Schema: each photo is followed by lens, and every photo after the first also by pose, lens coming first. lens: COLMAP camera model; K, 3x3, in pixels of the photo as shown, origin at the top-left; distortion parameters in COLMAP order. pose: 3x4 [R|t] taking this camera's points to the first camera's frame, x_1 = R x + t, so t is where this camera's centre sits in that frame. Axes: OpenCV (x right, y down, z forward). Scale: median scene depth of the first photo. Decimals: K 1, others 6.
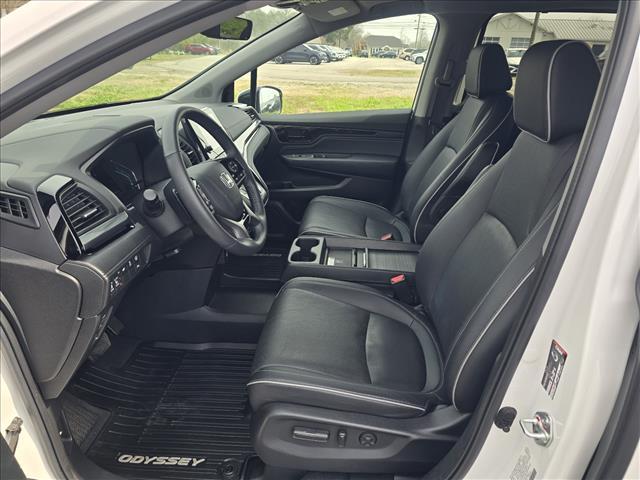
lens RADIAL K [[423.5, 0, 317.7], [0, 423.5, 243.7], [0, 0, 1]] dist [0.066961, -0.066878]
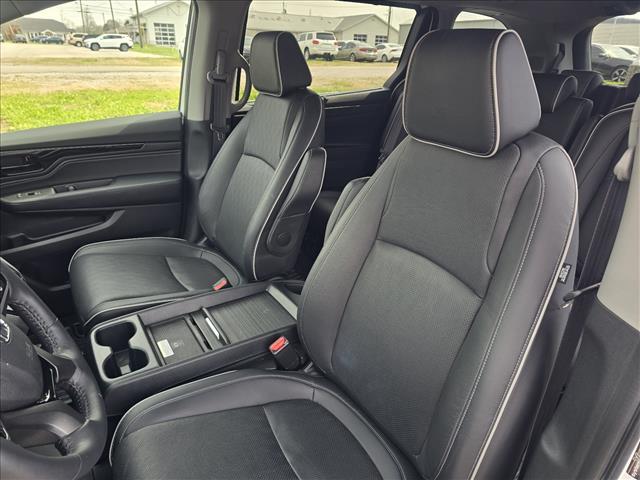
lens RADIAL K [[423.5, 0, 317.7], [0, 423.5, 243.7], [0, 0, 1]] dist [0.066961, -0.066878]
pose [[0.793515, -0.257313, 0.551475, -0.083901], [0.243273, 0.964778, 0.100112, -0.098838], [-0.557811, 0.054719, 0.828162, 0.217947]]
